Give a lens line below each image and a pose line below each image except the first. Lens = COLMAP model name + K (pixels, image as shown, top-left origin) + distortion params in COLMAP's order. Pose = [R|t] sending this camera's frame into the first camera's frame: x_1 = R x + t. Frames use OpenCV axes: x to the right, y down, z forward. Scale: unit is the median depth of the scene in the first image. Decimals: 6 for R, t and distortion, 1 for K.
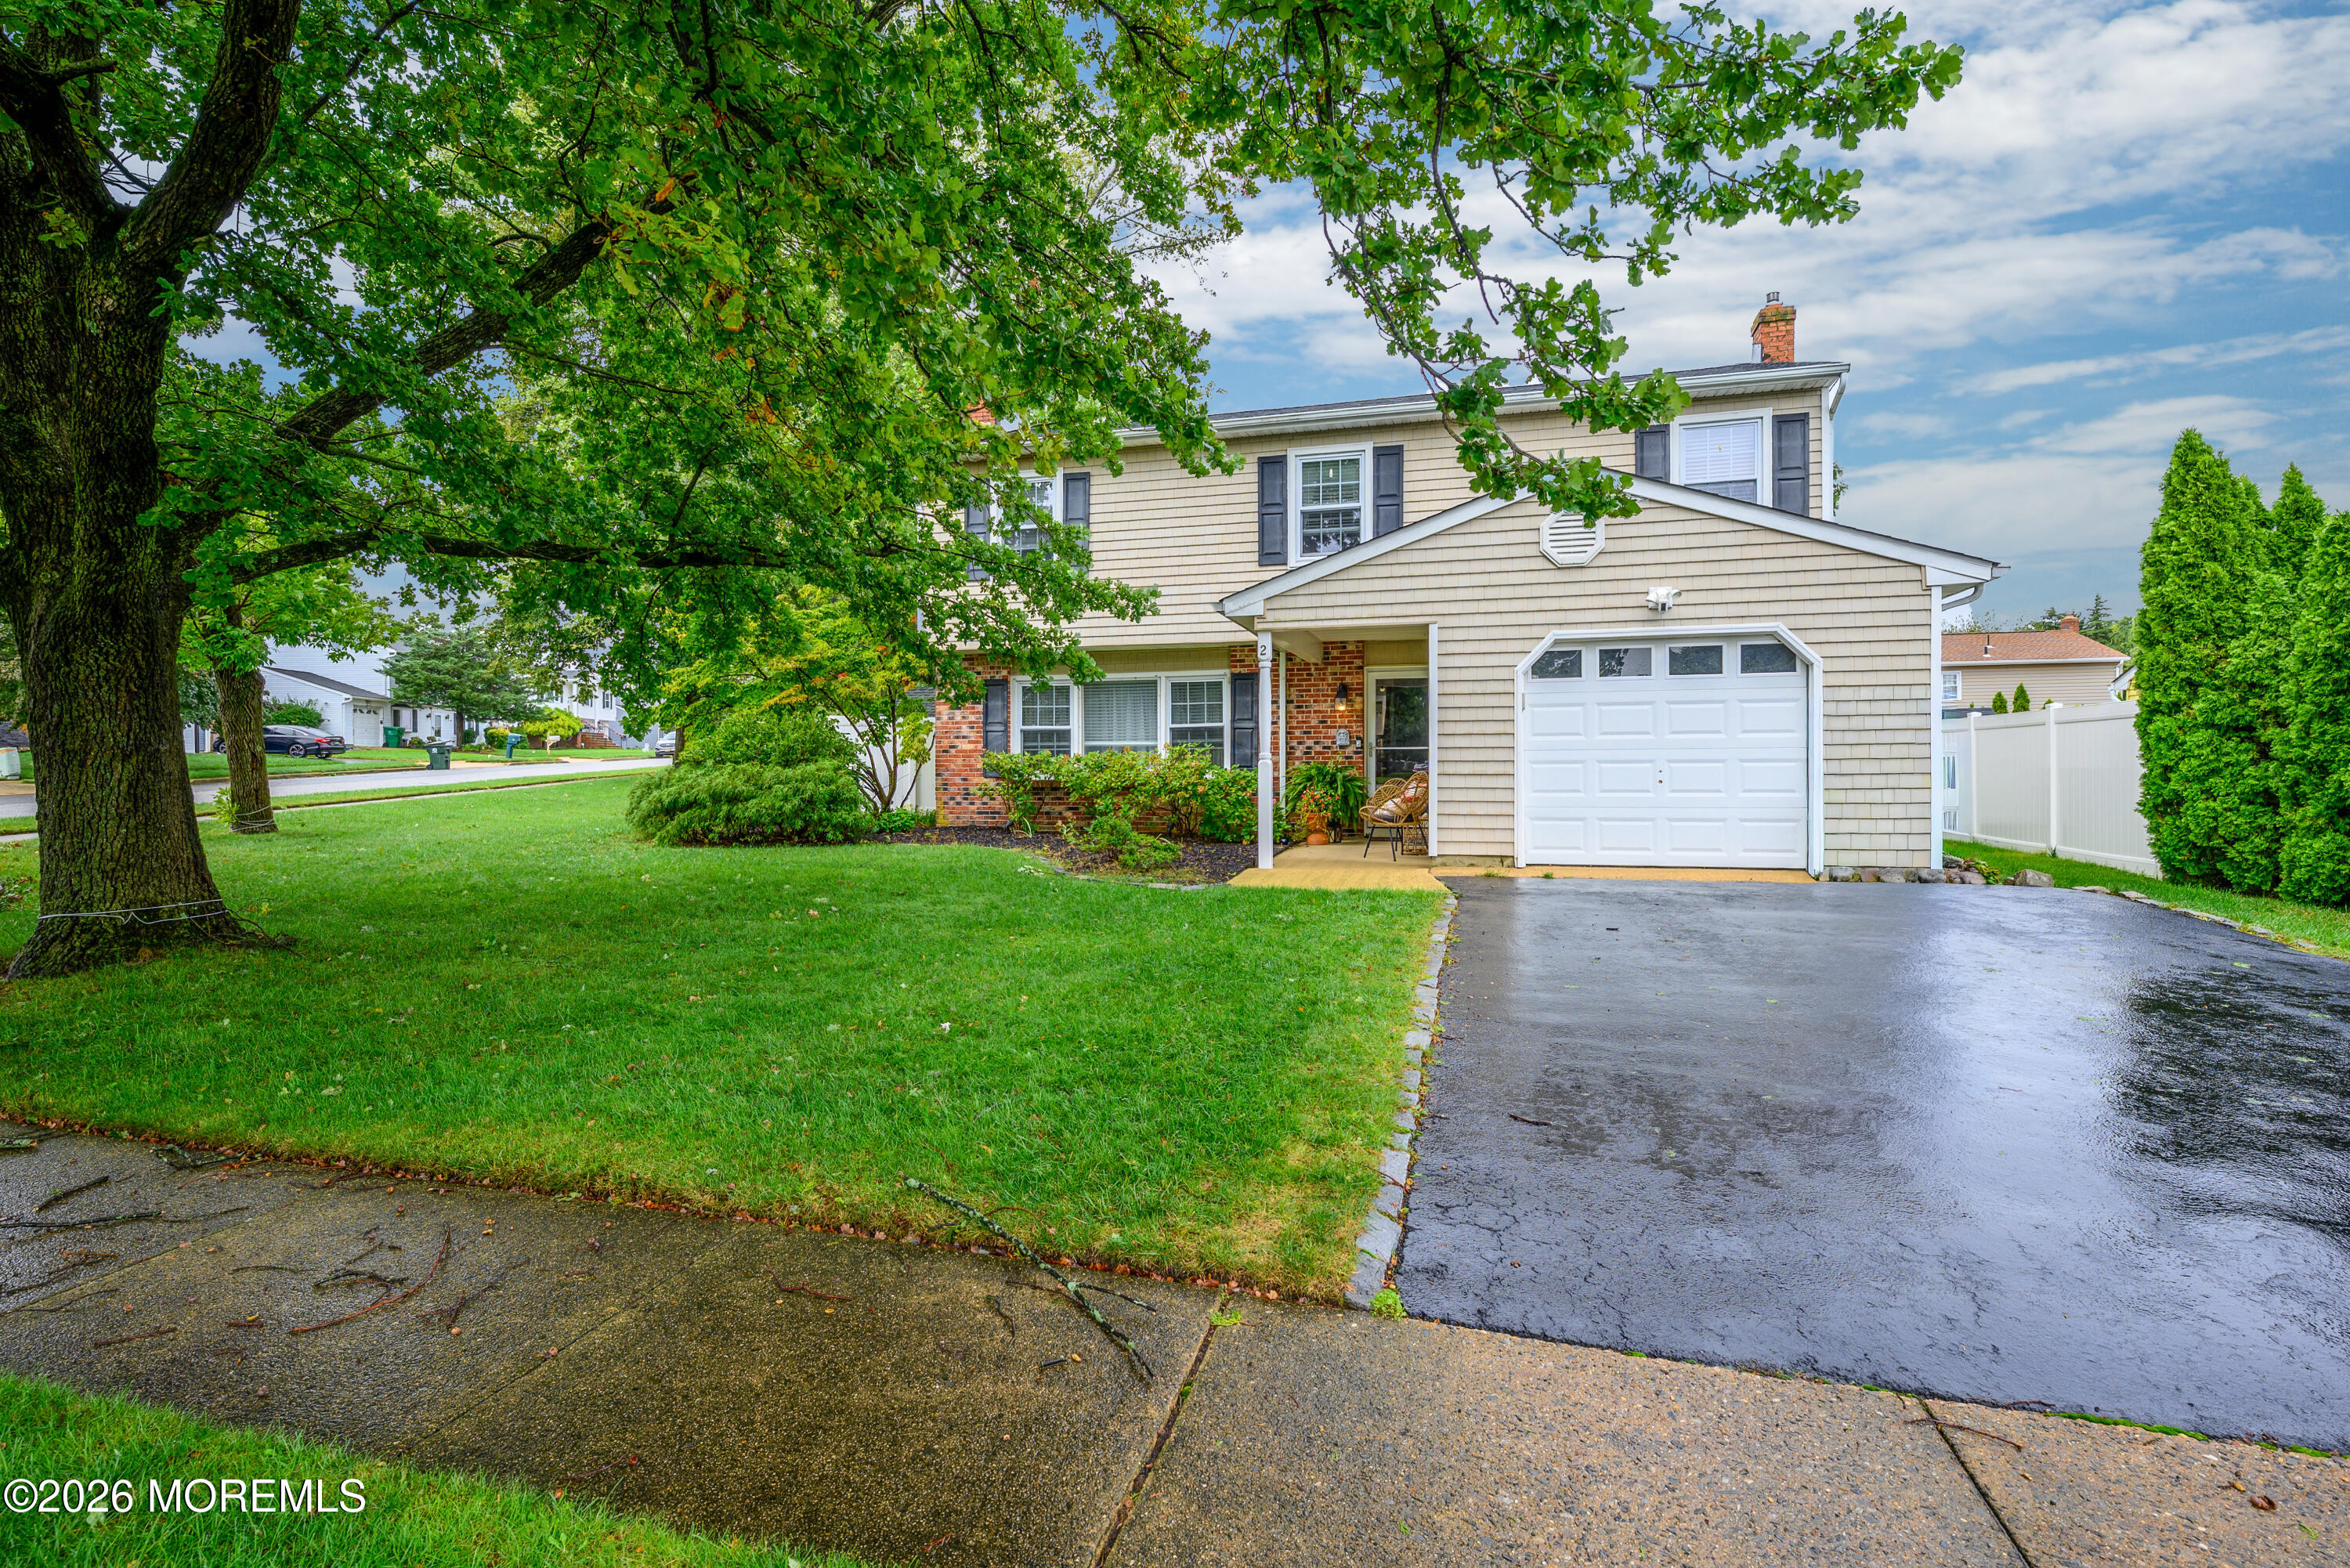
lens RADIAL K [[1099.9, 0, 1158.2], [0, 1099.9, 777.5], [0, 0, 1]] dist [0.000522, 0.000970]
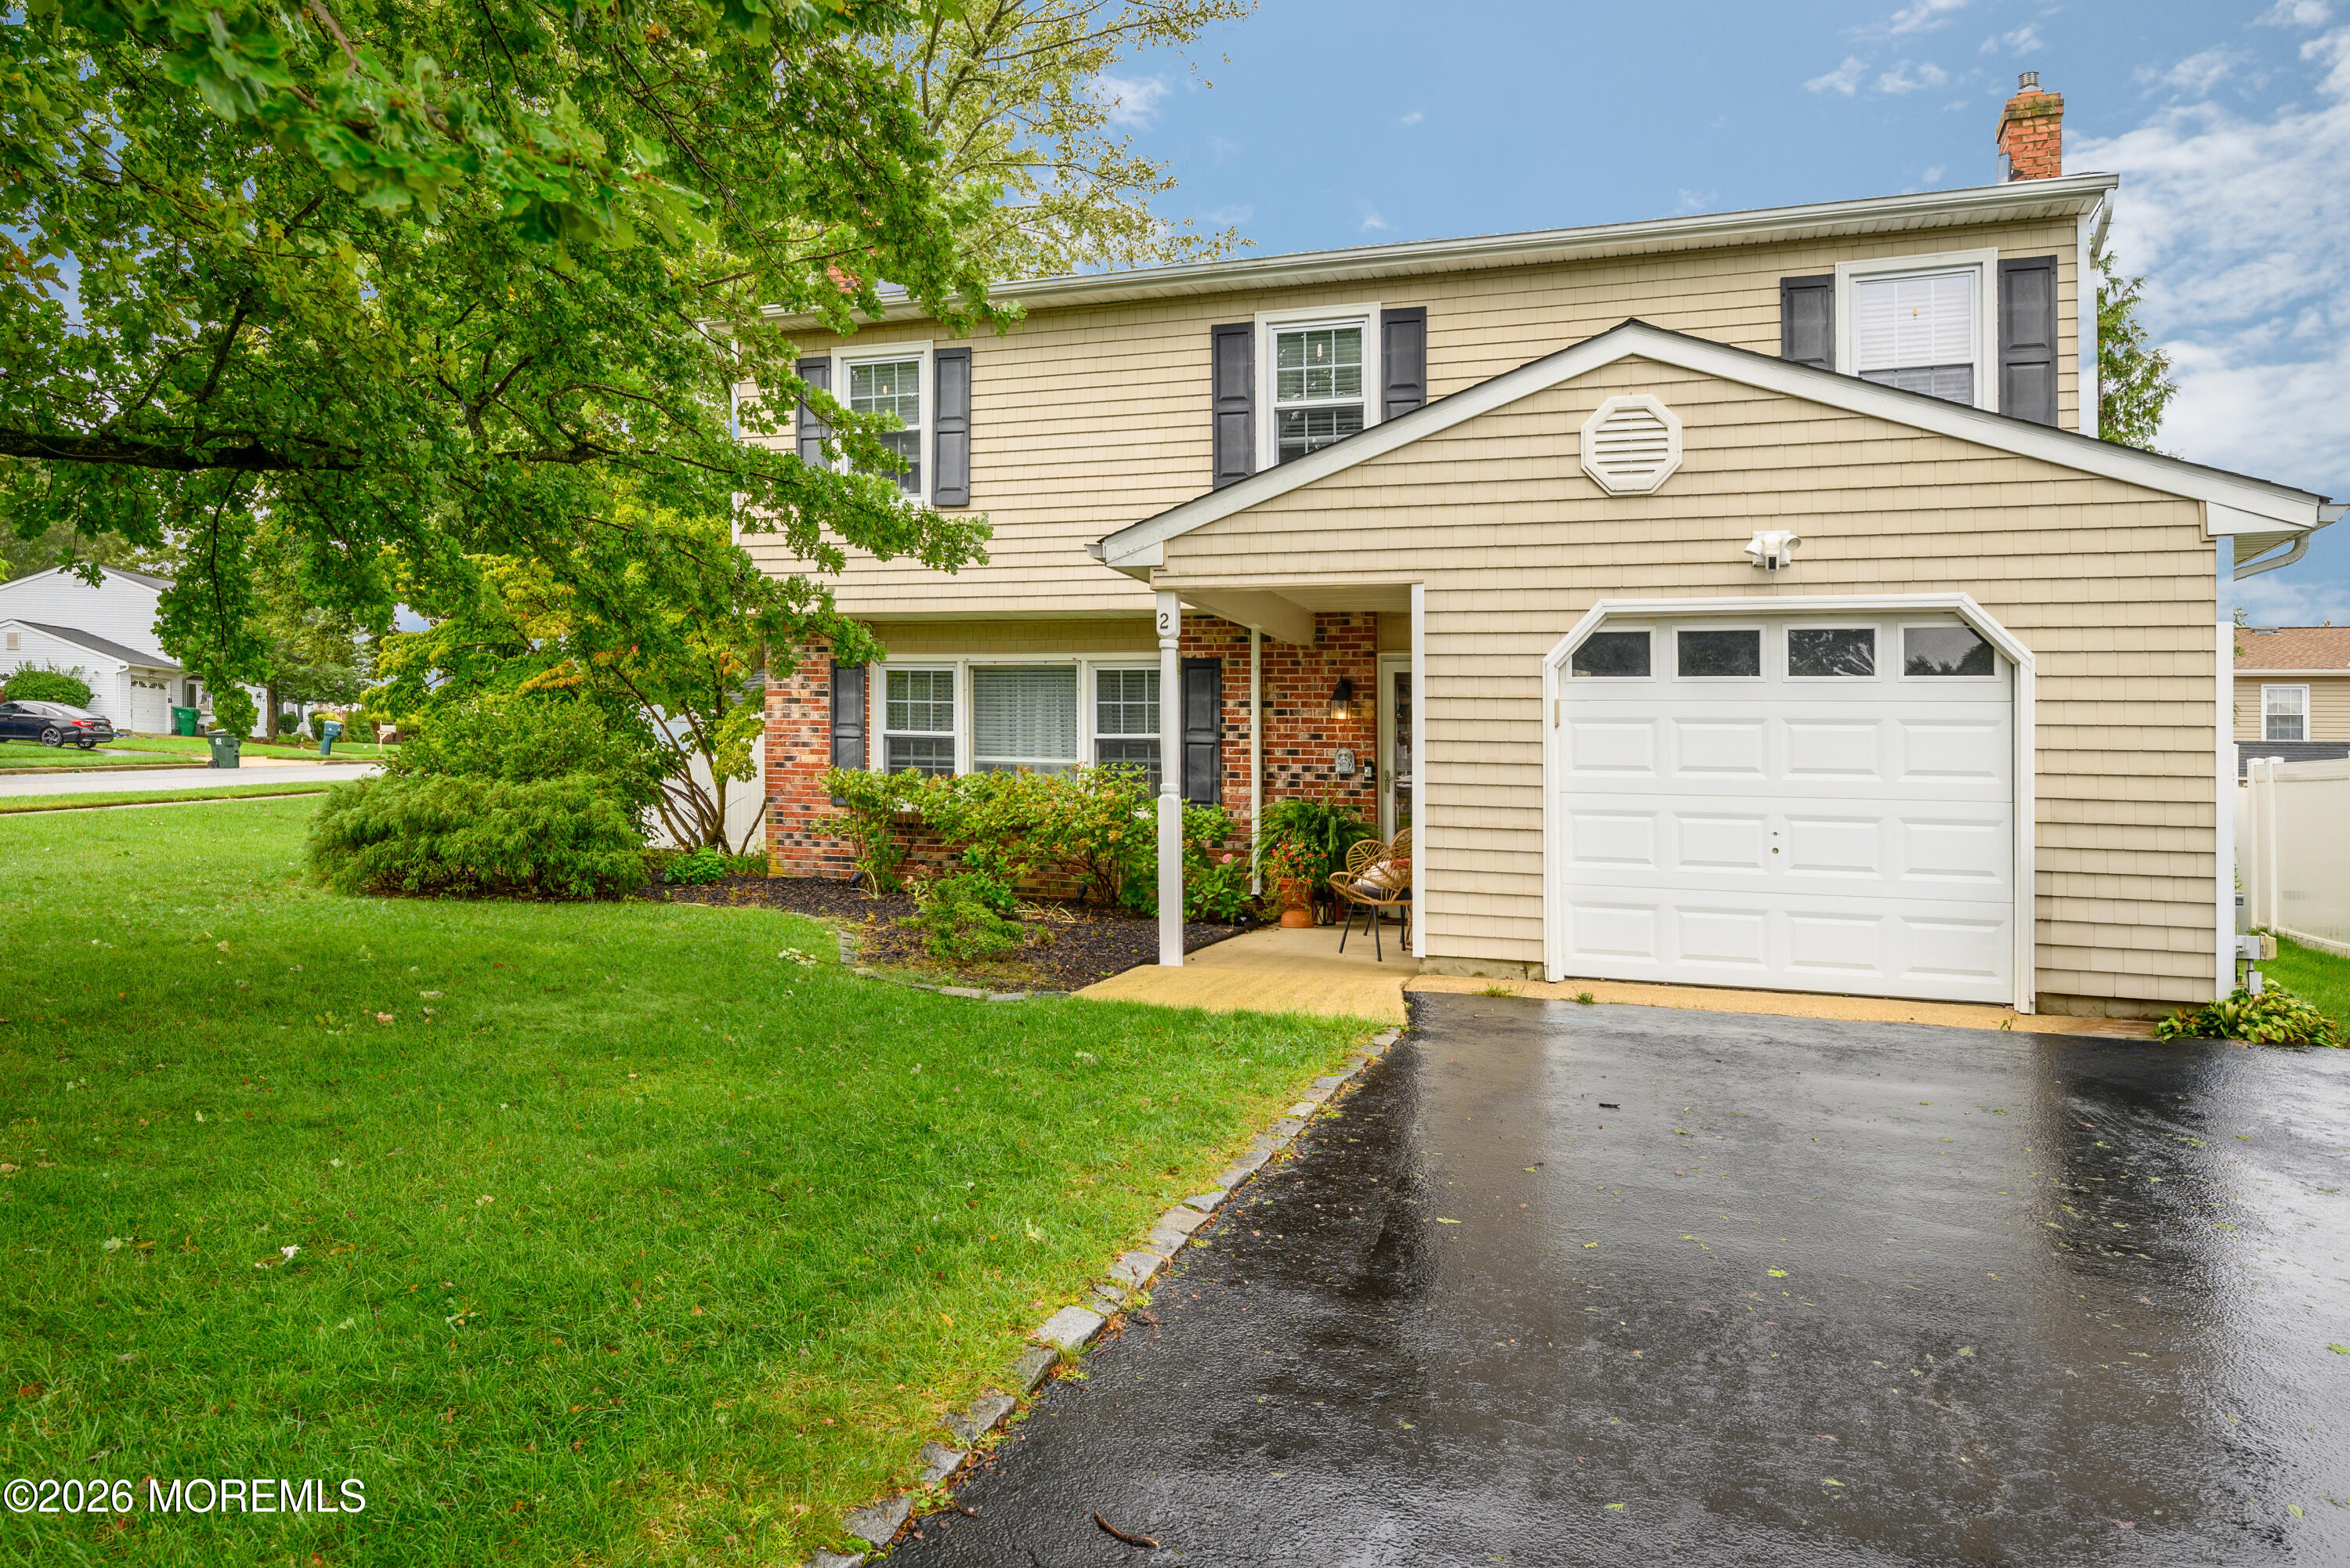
lens RADIAL K [[1546.5, 0, 1188.7], [0, 1546.5, 777.2], [0, 0, 1]] dist [-0.001631, 0.003400]
pose [[0.997943, 0.029145, -0.057097, 0.137182], [-0.030206, 0.999385, -0.017809, -0.008947], [0.056543, 0.019497, 0.998210, 0.096852]]
